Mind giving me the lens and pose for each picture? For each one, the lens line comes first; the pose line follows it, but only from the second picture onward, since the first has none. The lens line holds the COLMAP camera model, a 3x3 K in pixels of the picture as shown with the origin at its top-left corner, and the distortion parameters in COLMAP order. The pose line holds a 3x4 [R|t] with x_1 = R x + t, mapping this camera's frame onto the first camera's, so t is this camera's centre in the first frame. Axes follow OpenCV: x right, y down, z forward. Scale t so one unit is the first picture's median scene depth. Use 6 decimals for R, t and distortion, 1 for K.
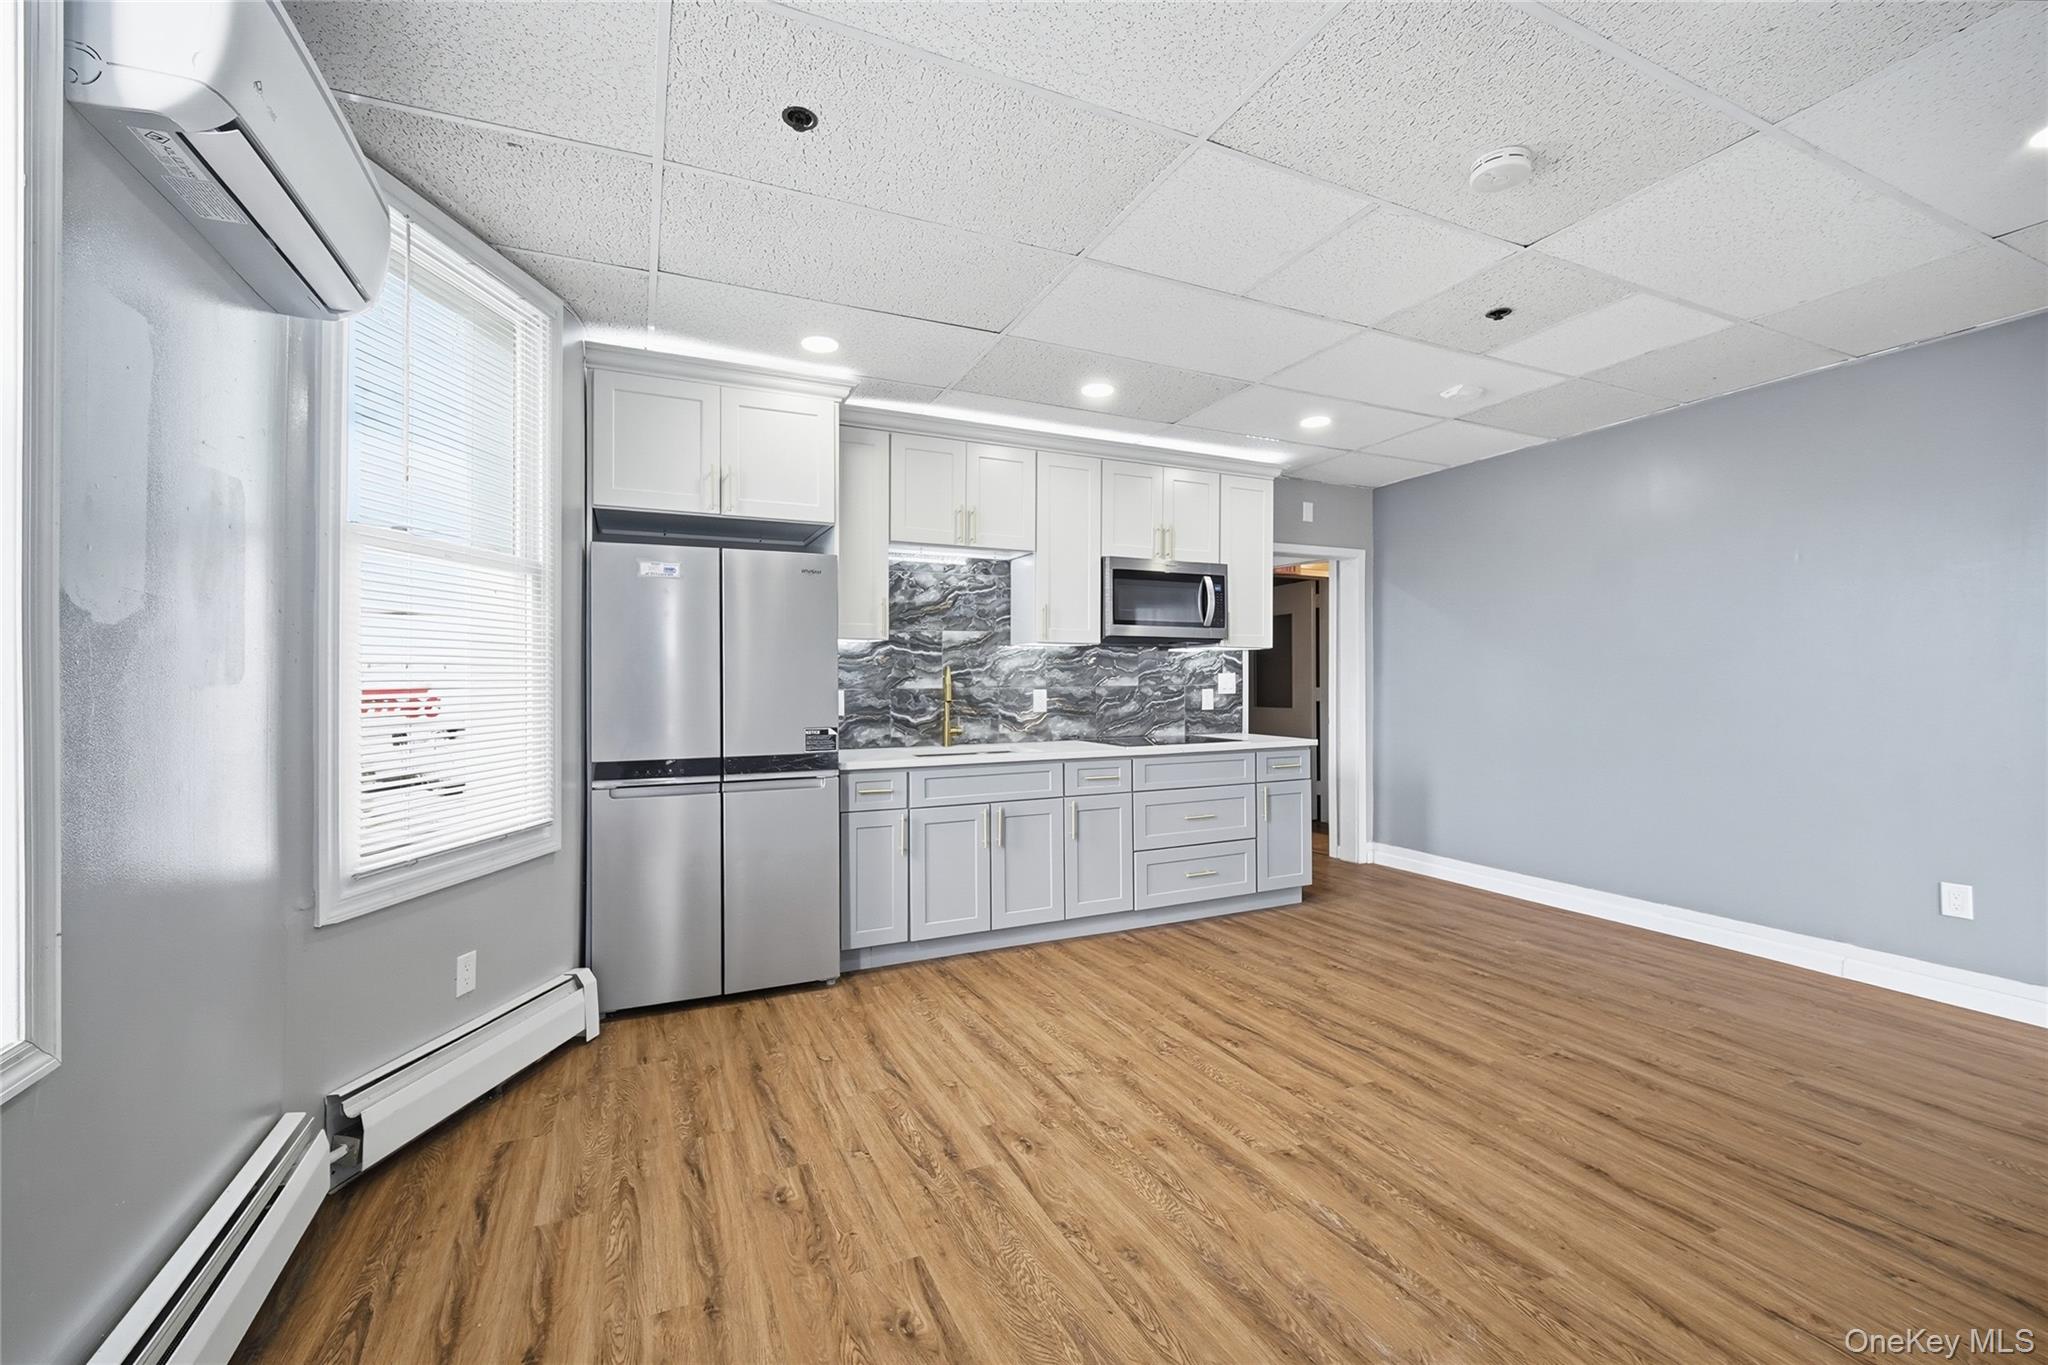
lens RADIAL K [[829.2, 0, 1015.7], [0, 829.2, 678.2], [0, 0, 1]] dist [-0.003455, 0.000506]
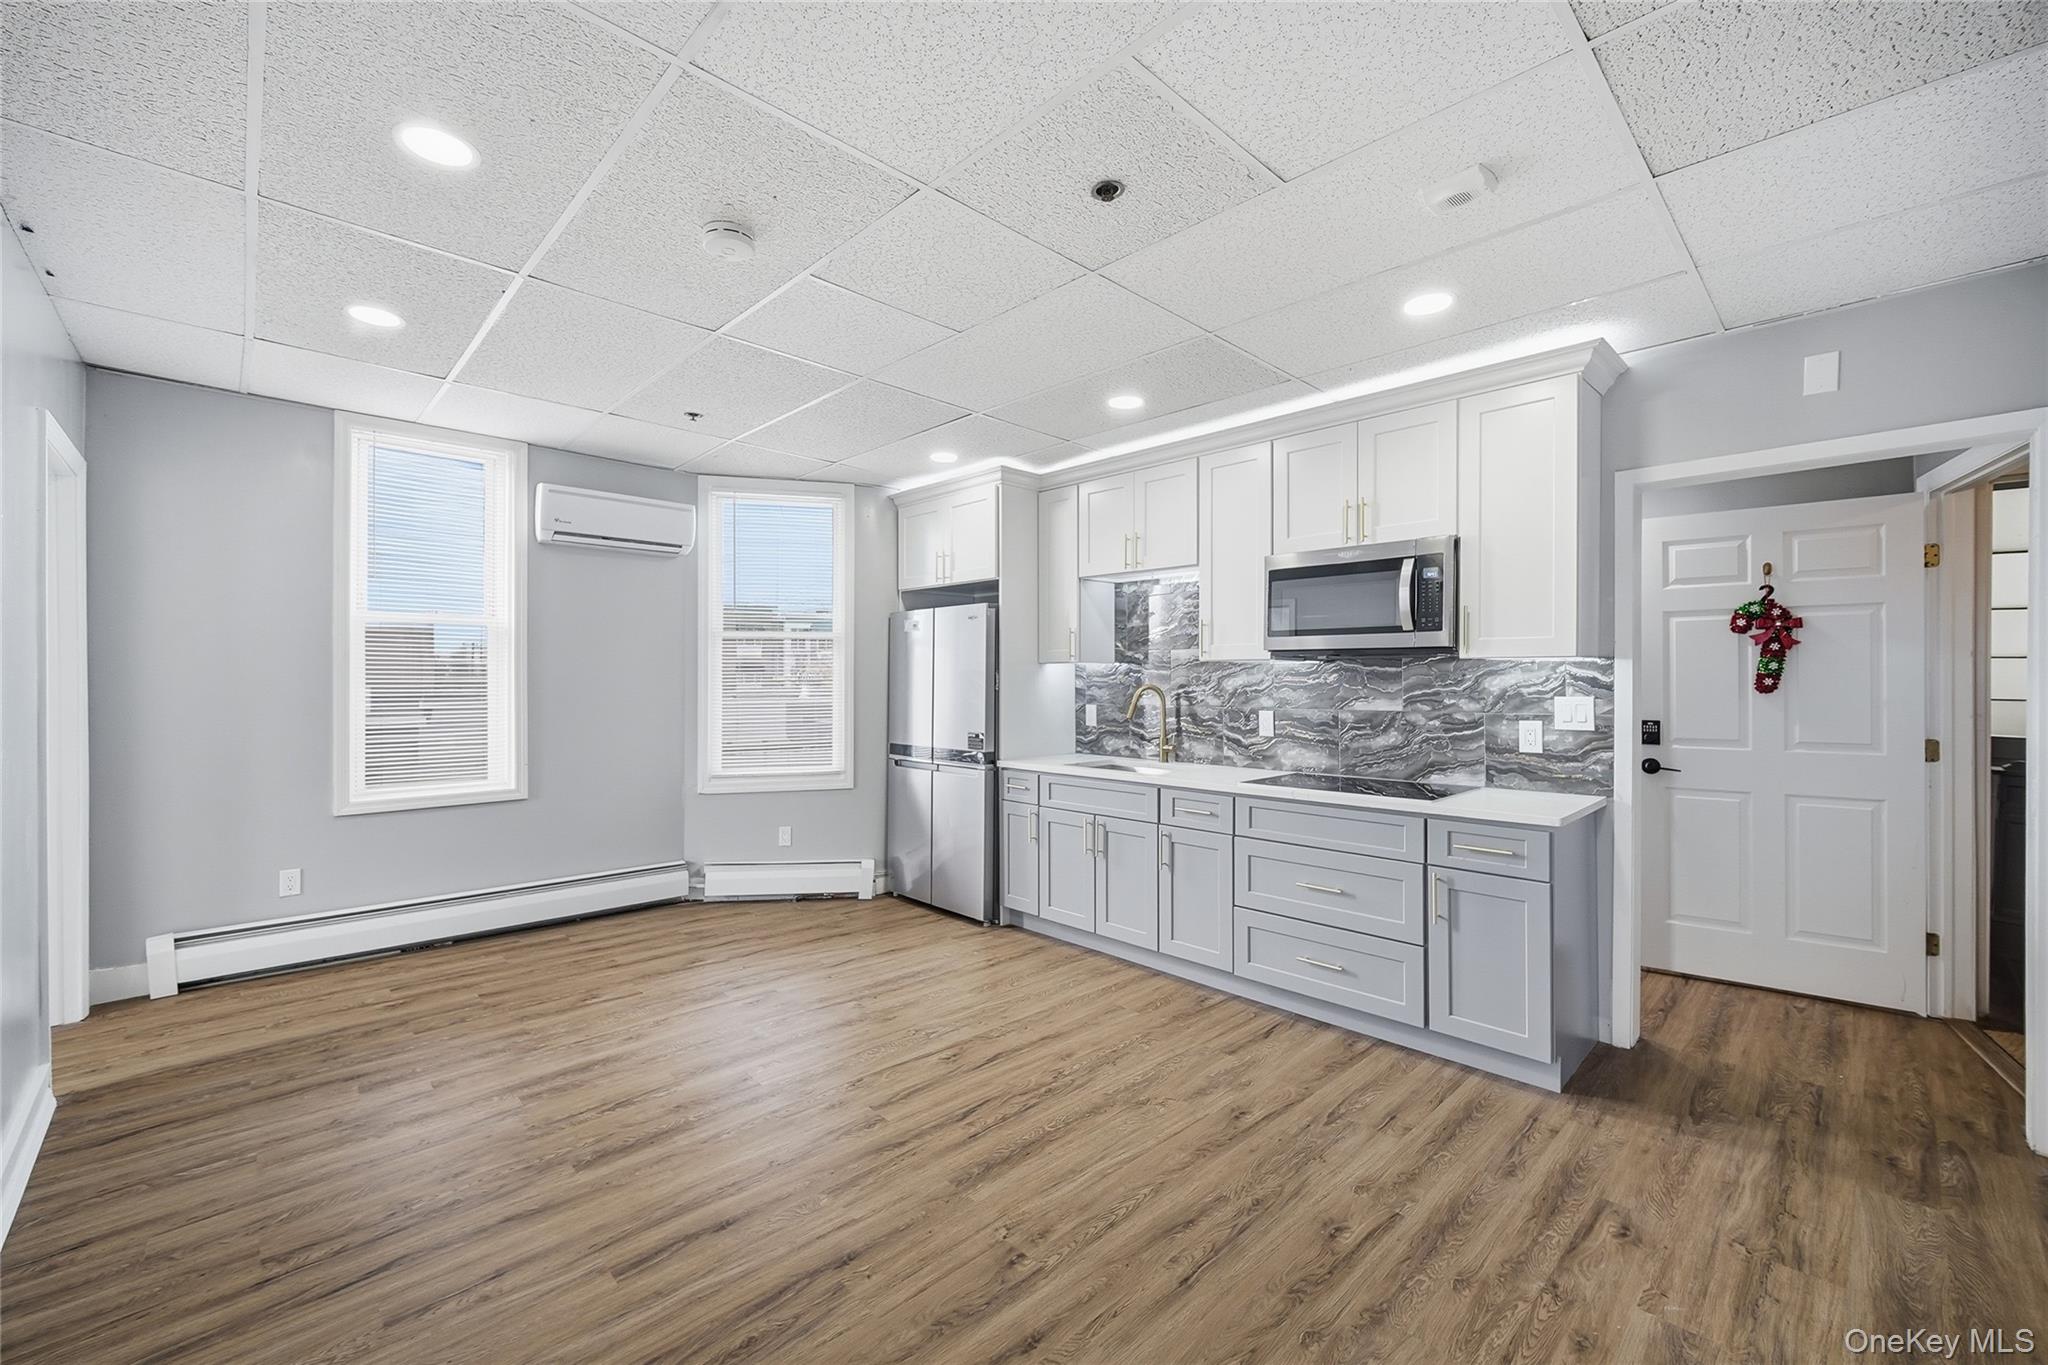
lens RADIAL K [[829.2, 0, 1016.4], [0, 829.2, 681.7], [0, 0, 1]] dist [-0.003455, 0.000506]
pose [[0.331231, 0.008230, -0.943514, 1.078021], [0.001112, 0.999958, 0.009113, -0.035990], [0.943549, -0.004068, 0.331208, 0.624877]]
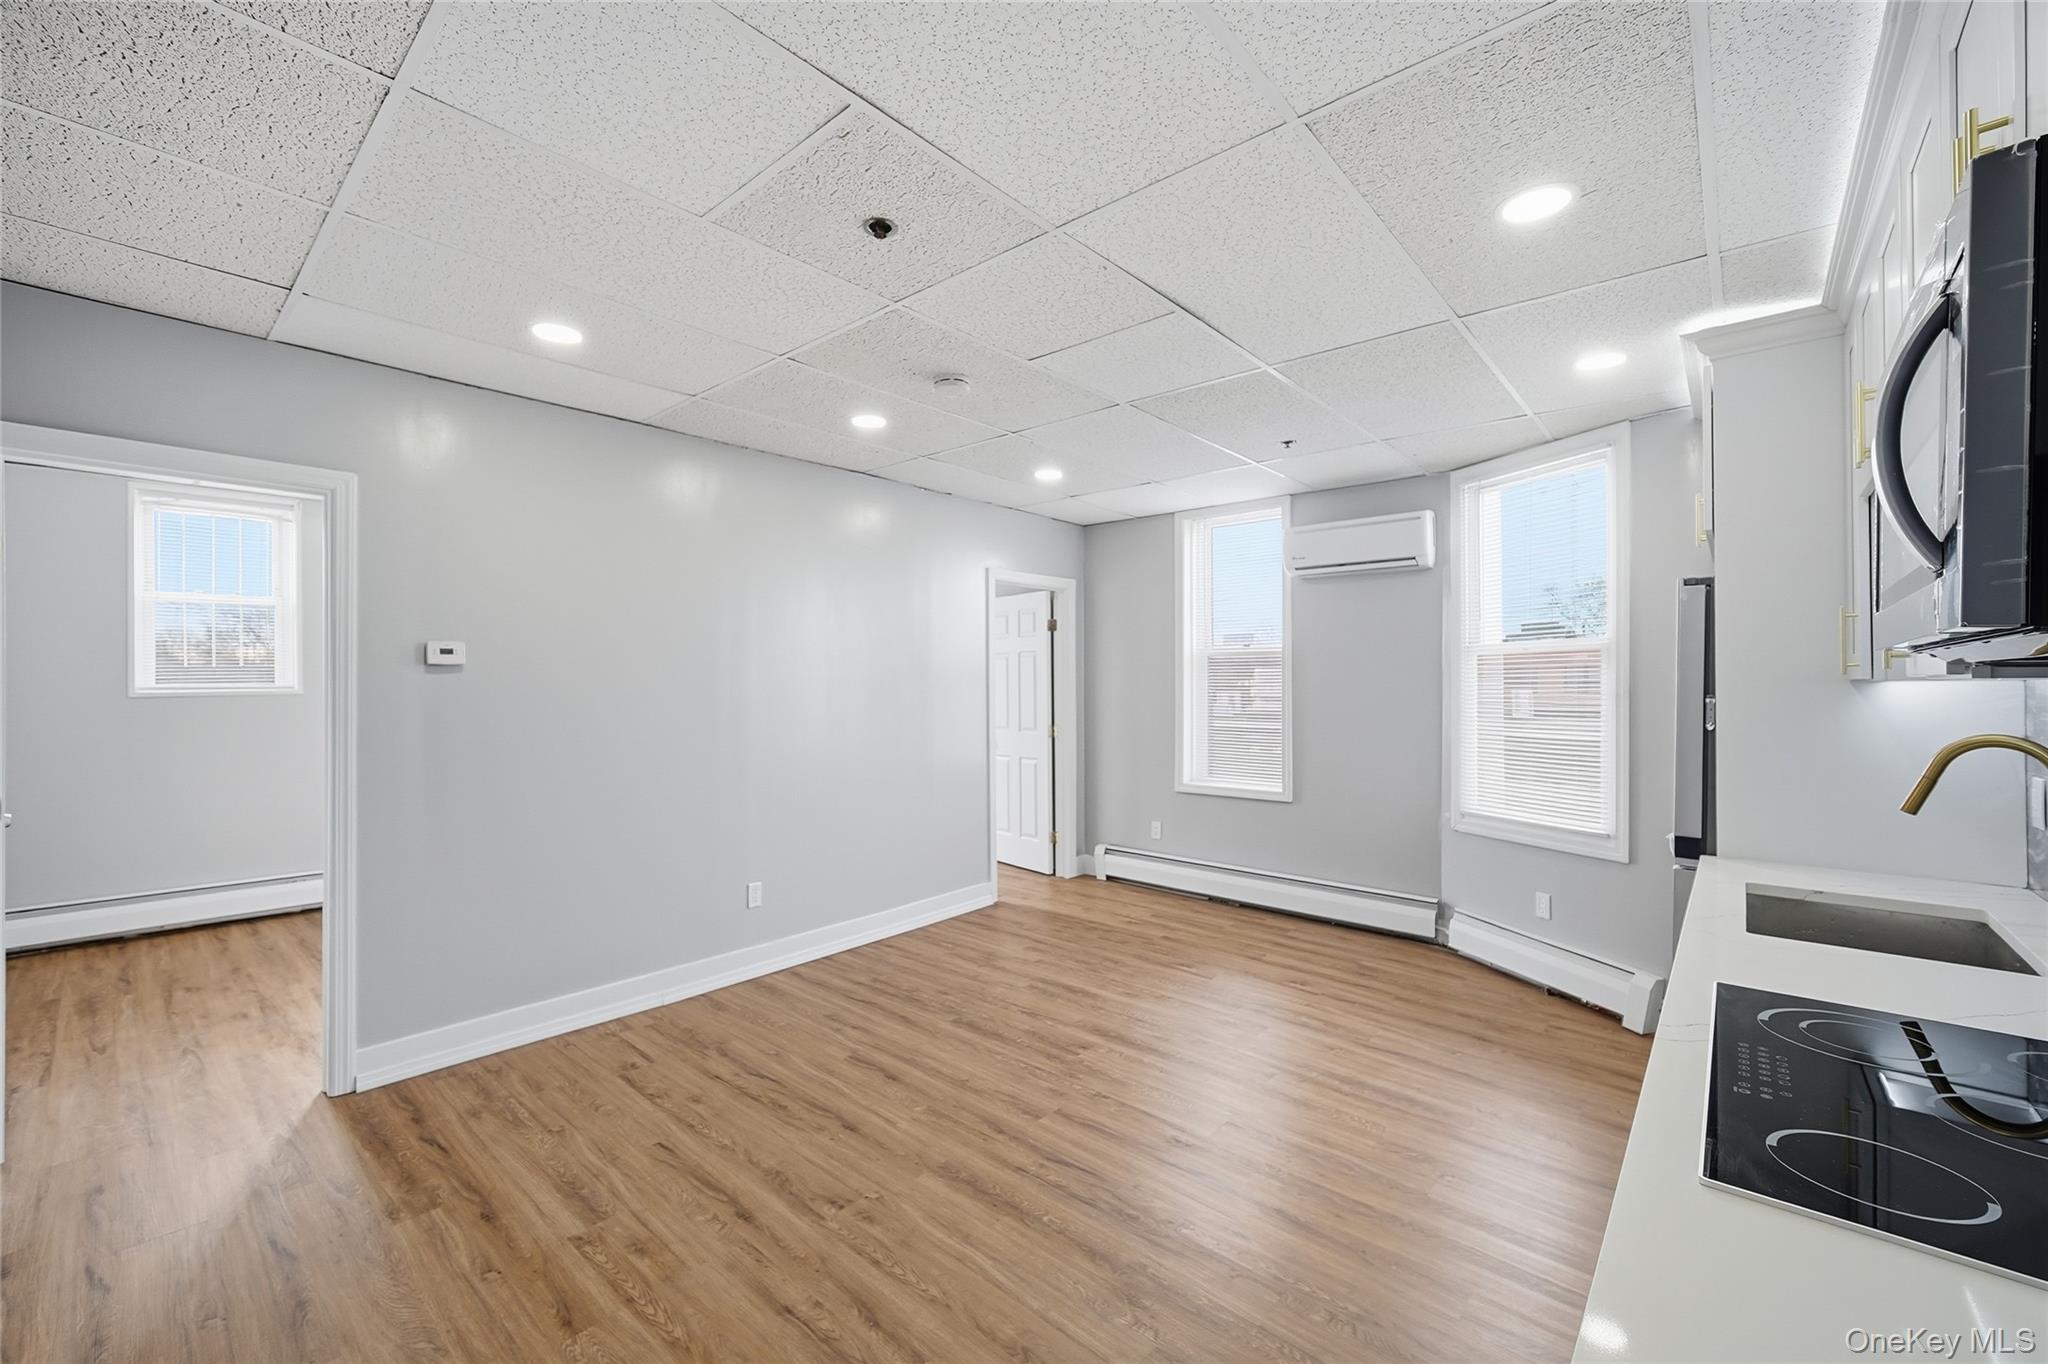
lens RADIAL K [[829.2, 0, 1002.2], [0, 829.2, 683.8], [0, 0, 1]] dist [-0.003455, 0.000506]
pose [[-0.916249, 0.001536, -0.400607, 0.684708], [0.003571, 0.999984, -0.004335, -0.051634], [0.400594, -0.005403, -0.916240, 1.491696]]
